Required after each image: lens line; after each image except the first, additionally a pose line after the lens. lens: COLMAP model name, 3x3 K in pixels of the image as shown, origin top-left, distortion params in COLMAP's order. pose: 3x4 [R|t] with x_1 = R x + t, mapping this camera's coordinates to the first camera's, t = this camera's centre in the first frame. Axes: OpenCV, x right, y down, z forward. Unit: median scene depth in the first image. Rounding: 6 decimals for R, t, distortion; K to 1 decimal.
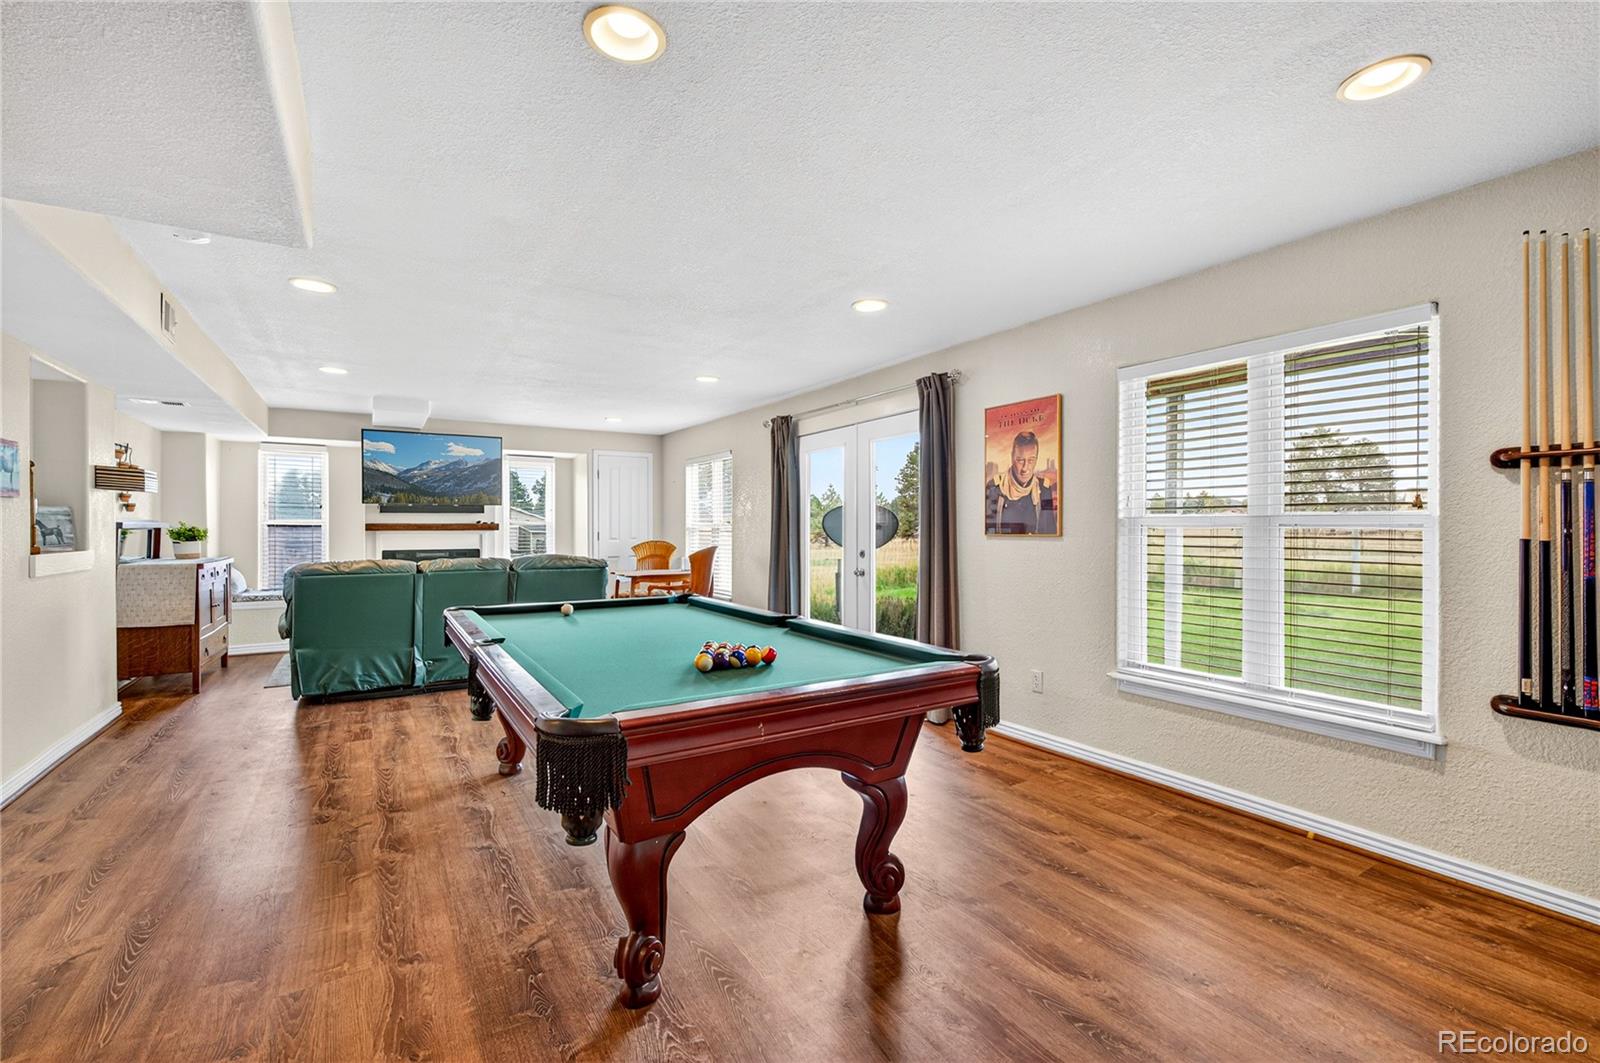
lens RADIAL K [[702.2, 0, 800.0], [0, 702.2, 531.5], [0, 0, 1]] dist [-0.000266, -0.000600]
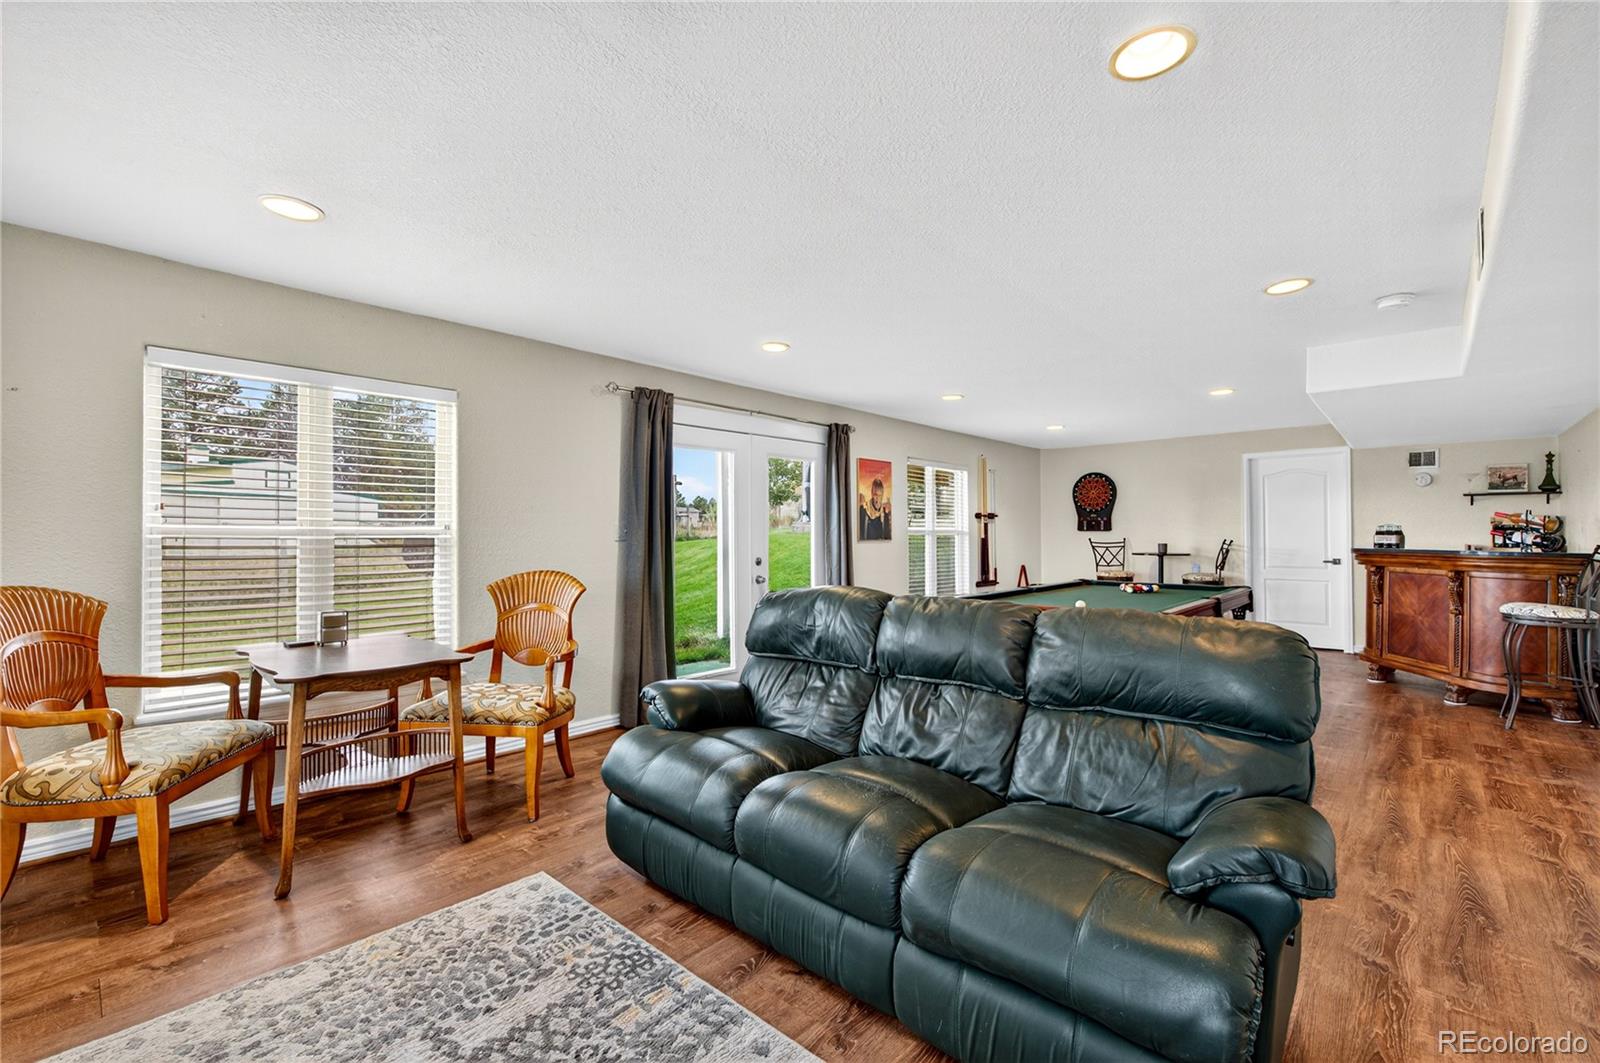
lens RADIAL K [[692.1, 0, 800.0], [0, 692.1, 531.5], [0, 0, 1]] dist [0.003875, 0.000432]
pose [[-0.283951, 0.002361, 0.958836, -1.421747], [0.007307, 0.999973, -0.000299, -0.018606], [-0.958811, 0.006921, -0.283961, 1.923410]]
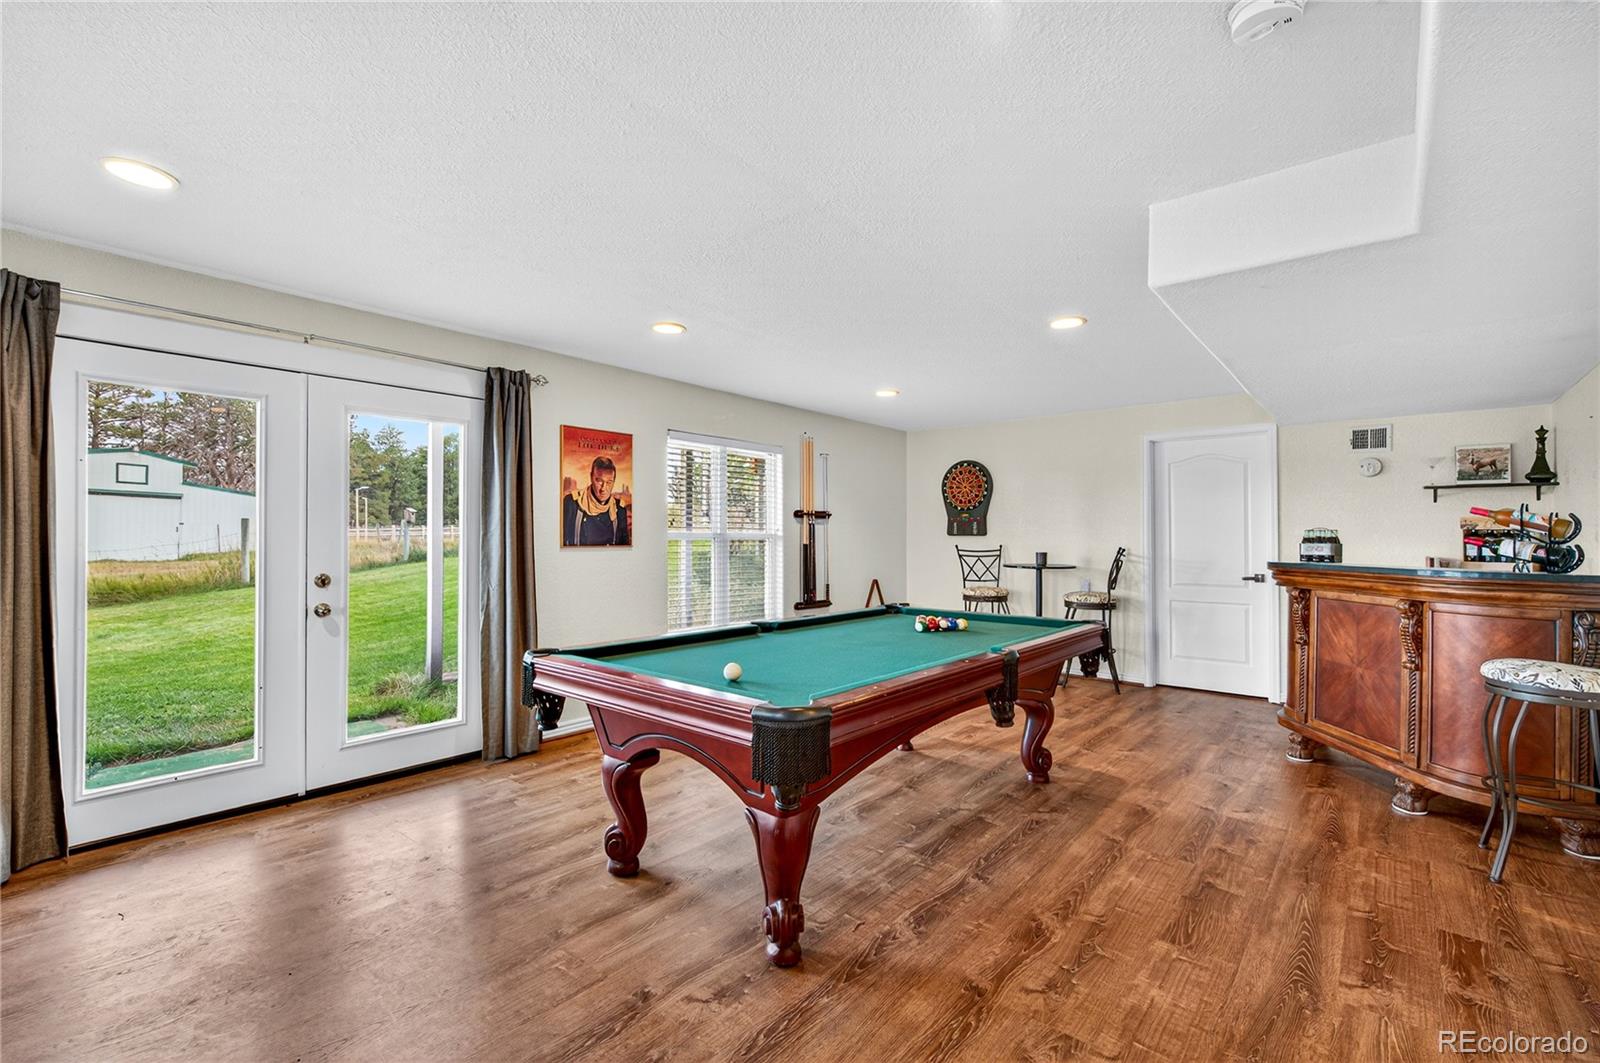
lens RADIAL K [[702.2, 0, 800.0], [0, 702.2, 531.5], [0, 0, 1]] dist [-0.000266, -0.000600]
pose [[-0.315242, 0.005895, 0.948993, -1.030721], [0.001470, 0.999983, -0.005723, -0.013943], [-0.949010, -0.000409, -0.315245, 1.231396]]
